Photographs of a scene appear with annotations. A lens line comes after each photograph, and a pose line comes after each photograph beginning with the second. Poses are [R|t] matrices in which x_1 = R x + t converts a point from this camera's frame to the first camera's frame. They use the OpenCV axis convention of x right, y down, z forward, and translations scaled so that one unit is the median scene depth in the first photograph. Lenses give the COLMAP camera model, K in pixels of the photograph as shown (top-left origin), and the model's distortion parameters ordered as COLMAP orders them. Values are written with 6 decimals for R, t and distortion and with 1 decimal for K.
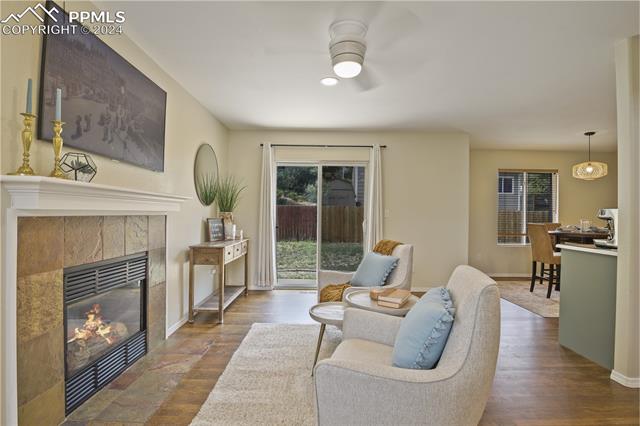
lens RADIAL K [[319.5, 0, 320.0], [0, 319.5, 213.0], [0, 0, 1]] dist [-0.022979, -0.000686]
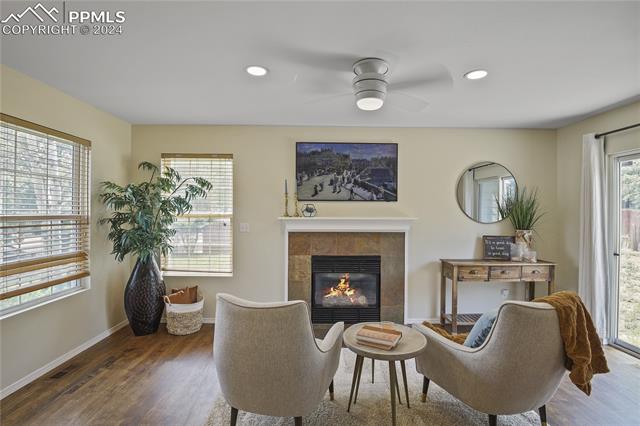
lens RADIAL K [[319.5, 0, 320.0], [0, 319.5, 213.0], [0, 0, 1]] dist [-0.022979, -0.000686]
pose [[0.022353, -0.012868, -0.999667, 1.132025], [0.000902, 0.999917, -0.012851, -0.073507], [0.999750, -0.000615, 0.022363, 0.791145]]
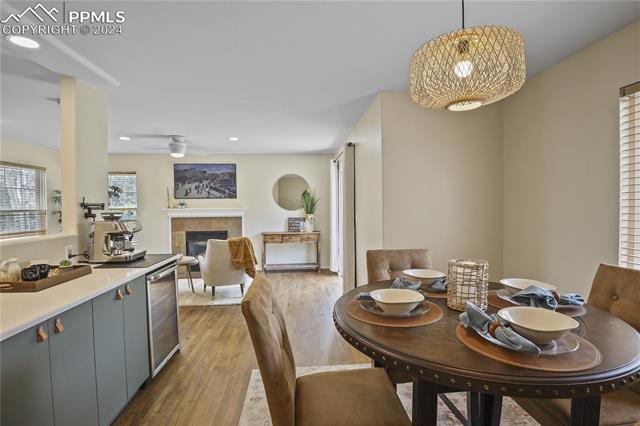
lens RADIAL K [[319.5, 0, 320.0], [0, 319.5, 213.0], [0, 0, 1]] dist [-0.022979, -0.000686]
pose [[0.089612, 0.014091, -0.995877, 2.417345], [0.016791, 0.999736, 0.015657, -0.056237], [0.995835, -0.018125, 0.089352, 1.765706]]
